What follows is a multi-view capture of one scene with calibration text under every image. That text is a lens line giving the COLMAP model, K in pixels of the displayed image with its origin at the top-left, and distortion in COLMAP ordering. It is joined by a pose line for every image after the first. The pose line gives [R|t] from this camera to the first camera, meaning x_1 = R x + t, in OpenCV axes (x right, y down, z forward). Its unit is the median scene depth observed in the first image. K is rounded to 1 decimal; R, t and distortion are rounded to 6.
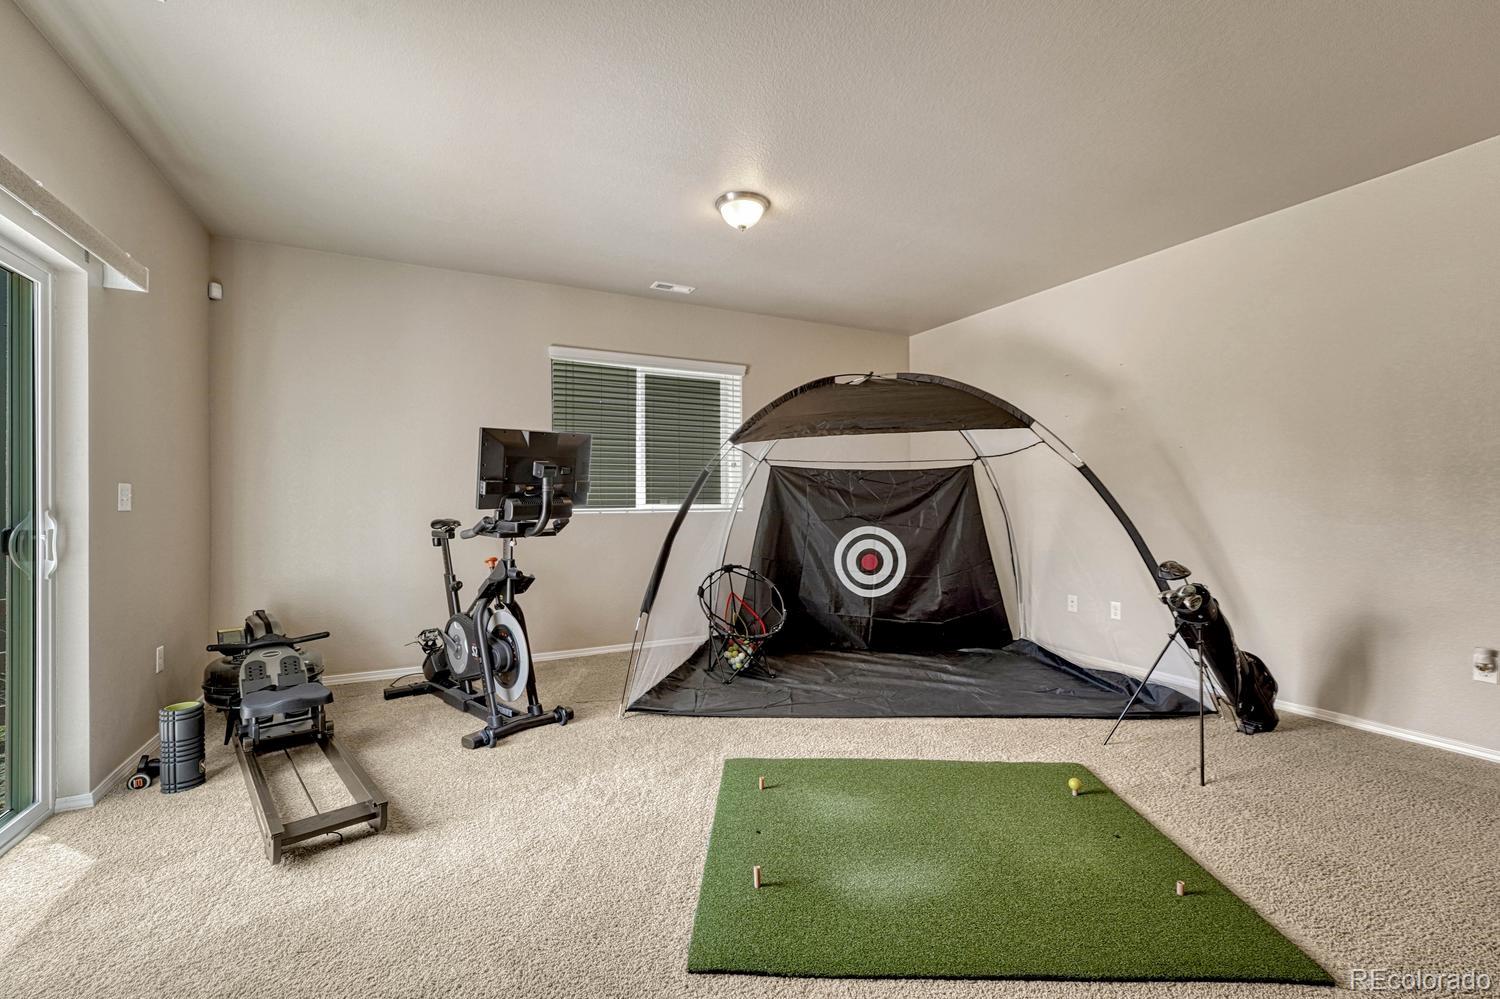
lens RADIAL K [[620.0, 0, 747.8], [0, 620.0, 499.6], [0, 0, 1]] dist [-0.007734, -0.000669]
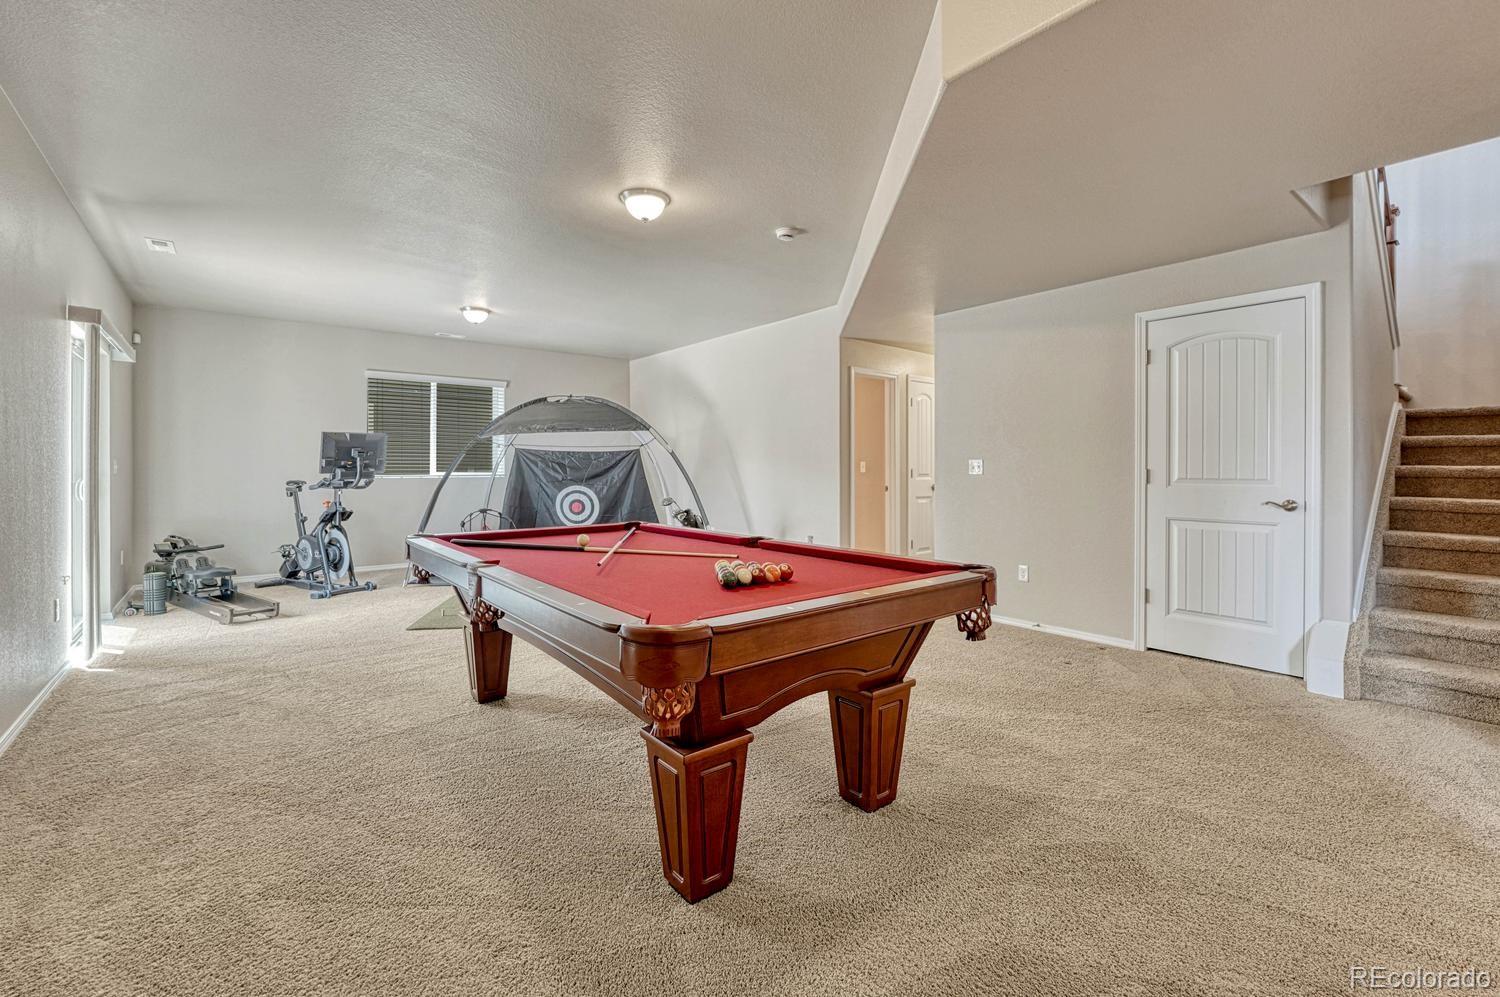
lens RADIAL K [[621.8, 0, 743.2], [0, 621.8, 474.0], [0, 0, 1]] dist [-0.022505, 0.000954]
pose [[0.975799, 0.001163, 0.218666, 0.353215], [-0.002542, 0.999979, 0.006026, 0.001217], [-0.218654, -0.006436, 0.975781, -0.950258]]
